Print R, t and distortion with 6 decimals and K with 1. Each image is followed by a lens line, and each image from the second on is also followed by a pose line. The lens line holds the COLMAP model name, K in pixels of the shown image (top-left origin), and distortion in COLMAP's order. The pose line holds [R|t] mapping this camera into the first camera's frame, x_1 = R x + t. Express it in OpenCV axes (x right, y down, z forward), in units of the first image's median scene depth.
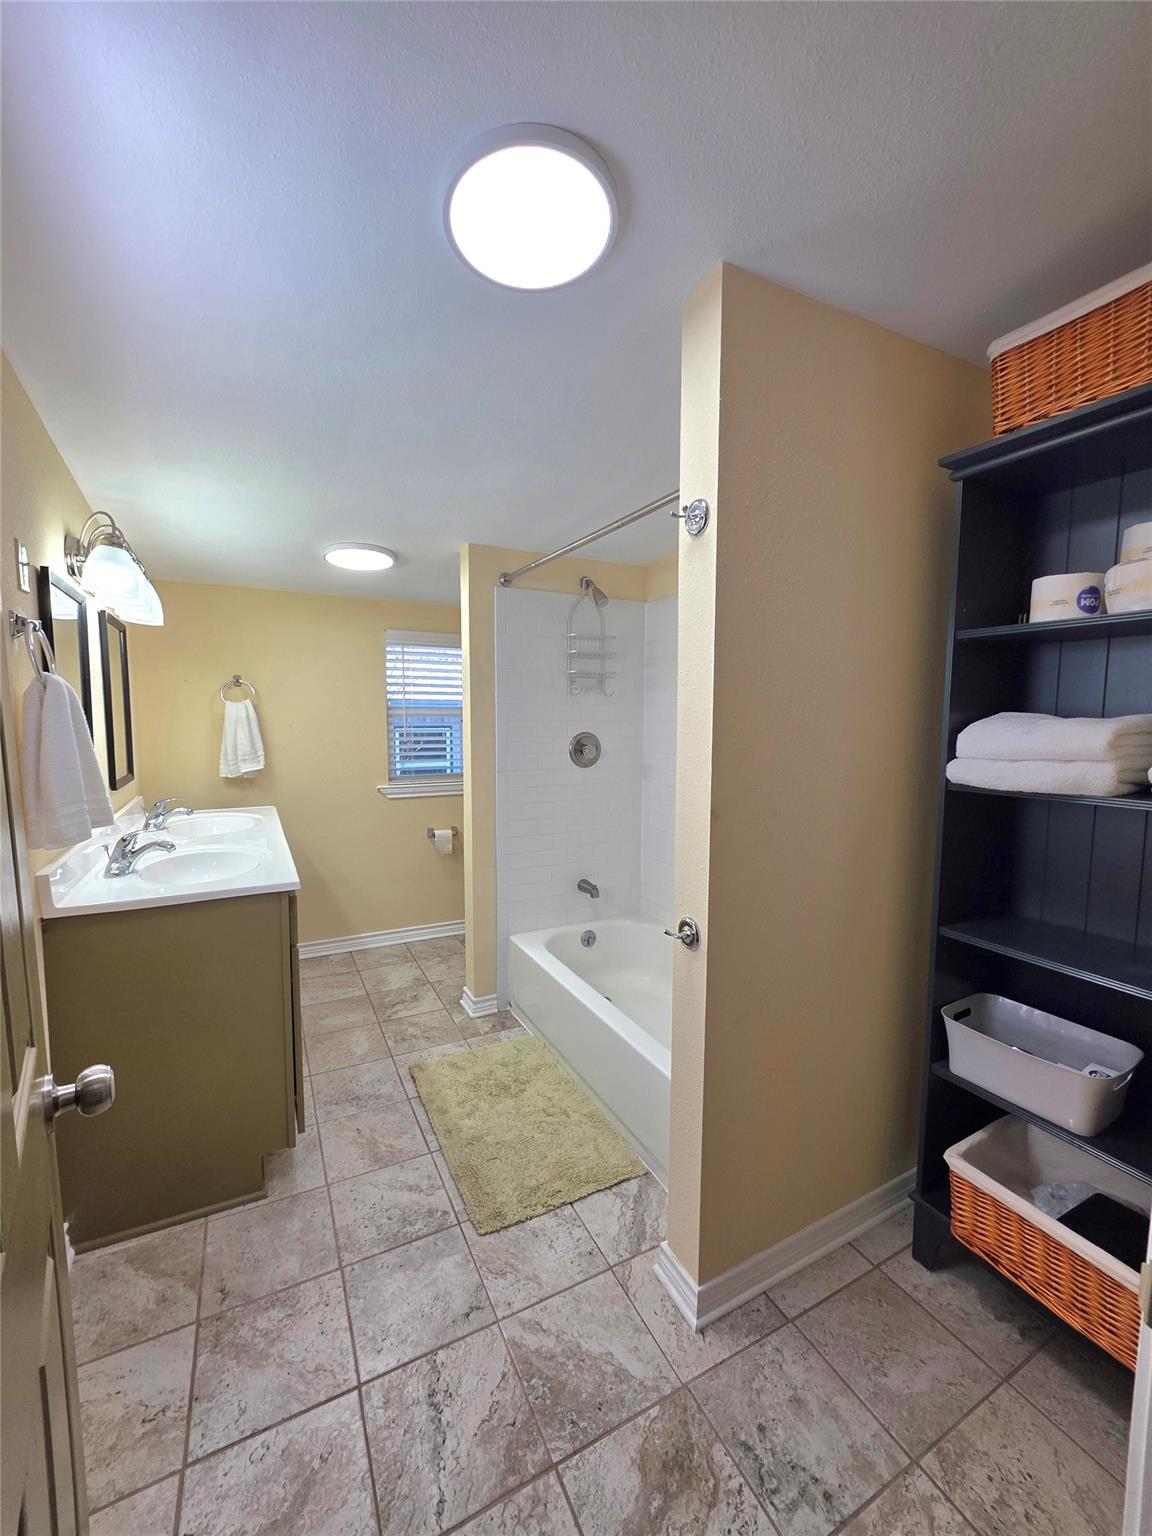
lens RADIAL K [[614.3, 0, 577.5], [0, 614.3, 770.9], [0, 0, 1]] dist [-0.003542, 0.001542]
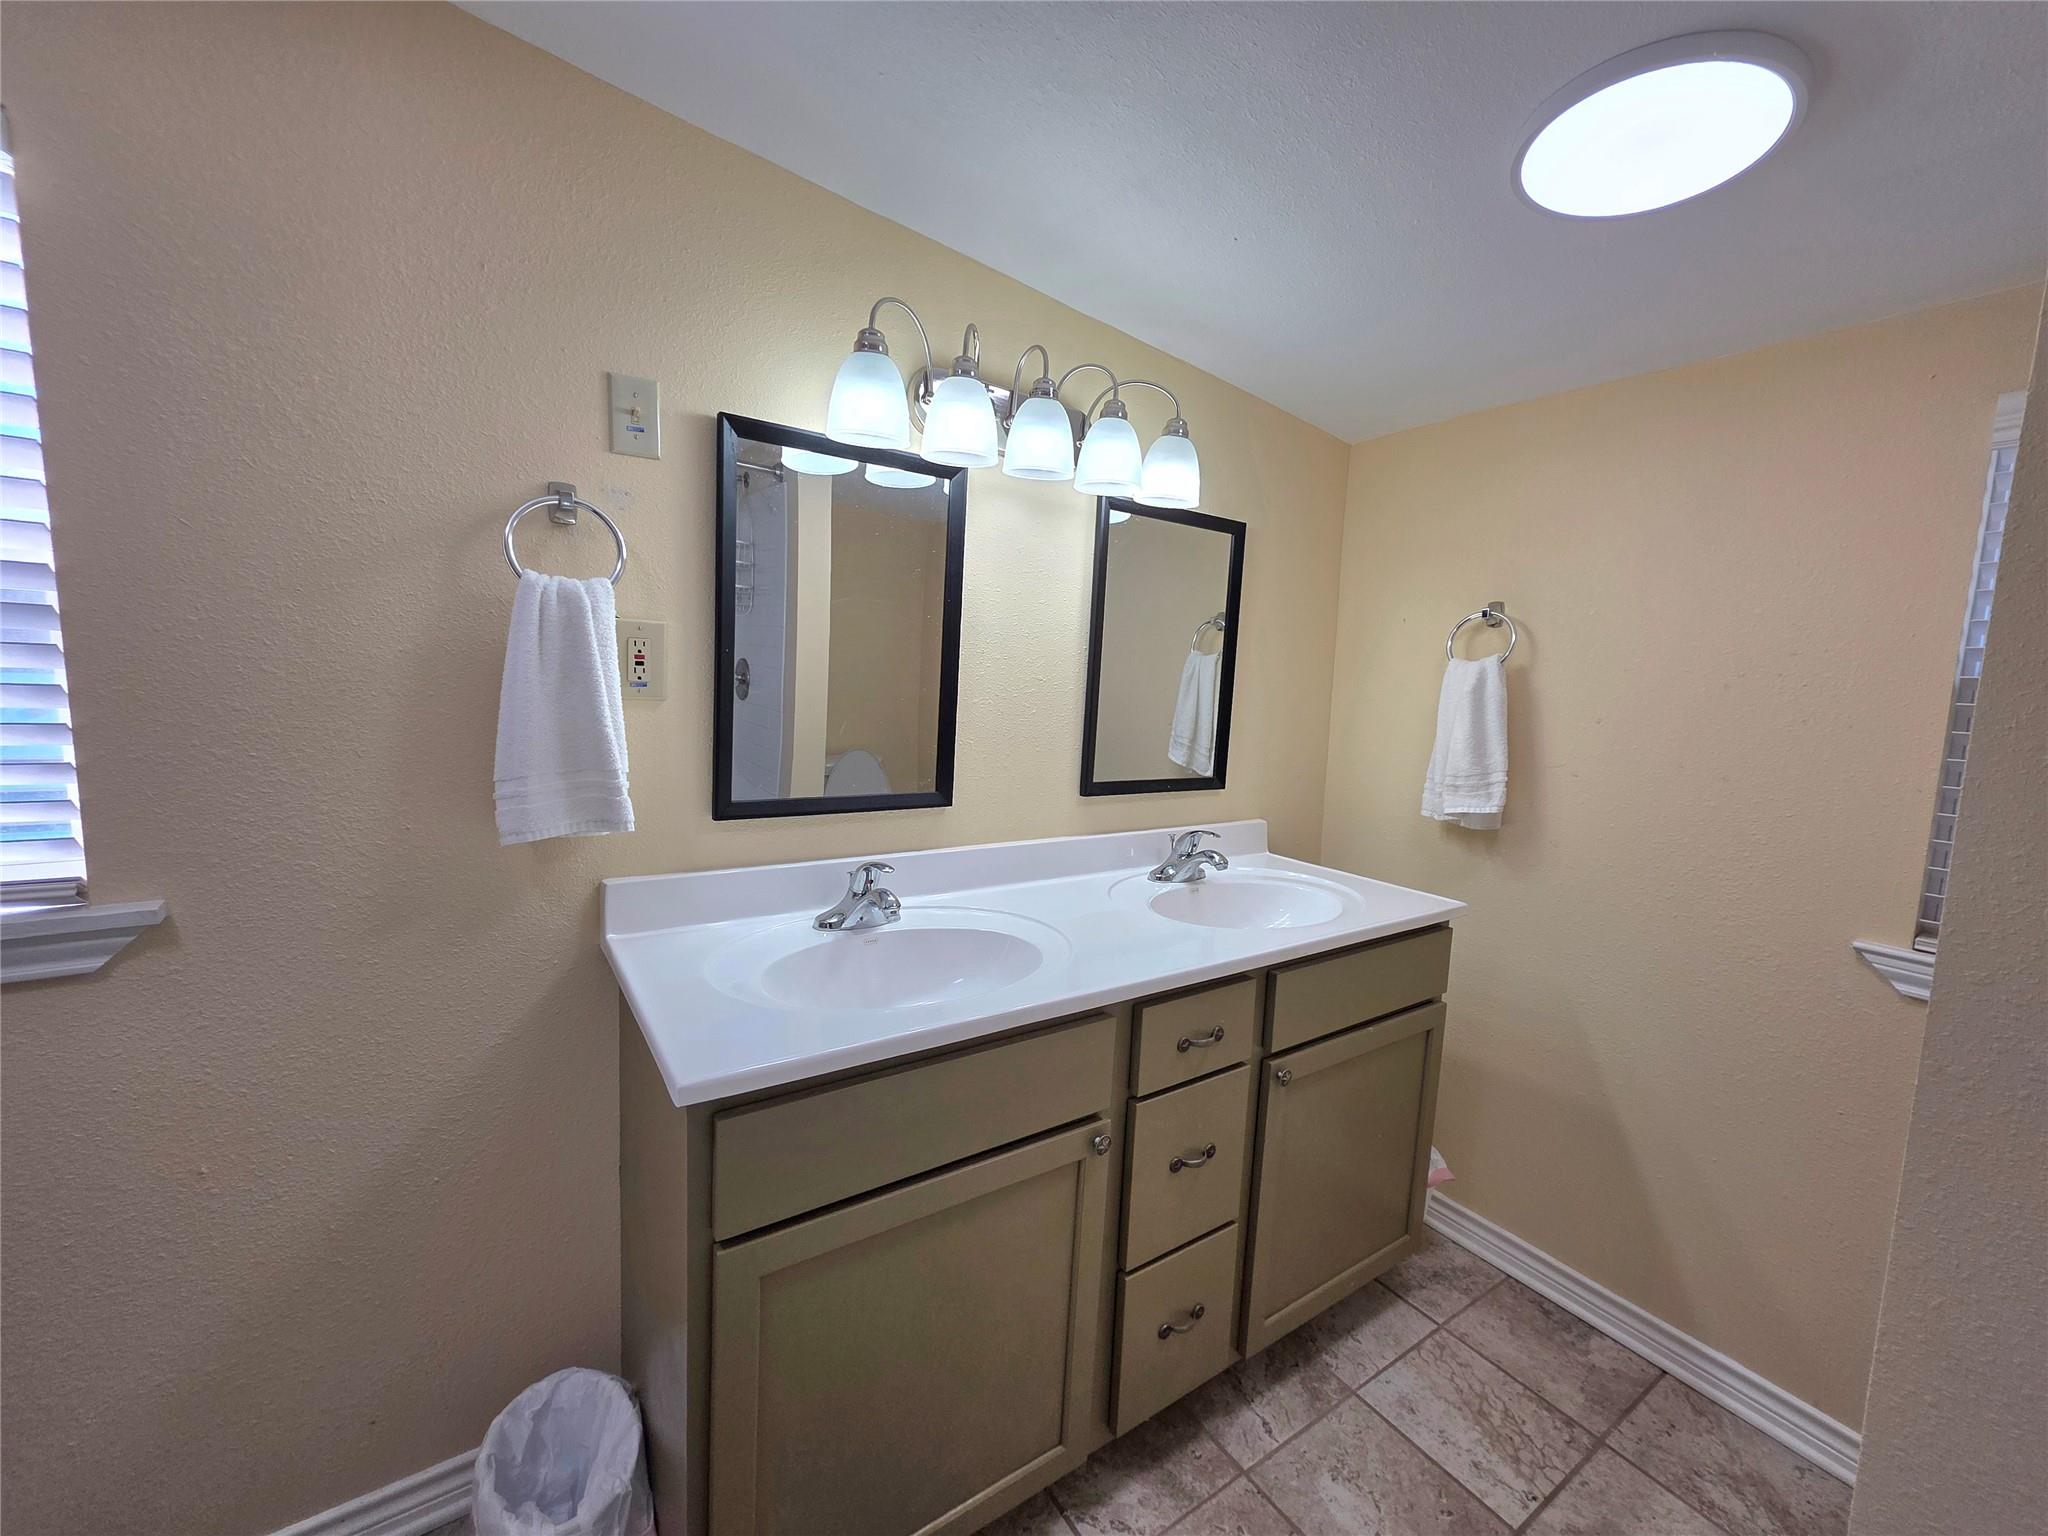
lens RADIAL K [[819.1, 0, 1029.2], [0, 819.1, 766.2], [0, 0, 1]] dist [-0.003542, 0.001542]
pose [[0.096122, 0.098911, -0.990443, 0.024697], [-0.128448, 0.987963, 0.086198, -0.043666], [0.987047, 0.118935, 0.107670, 0.601844]]
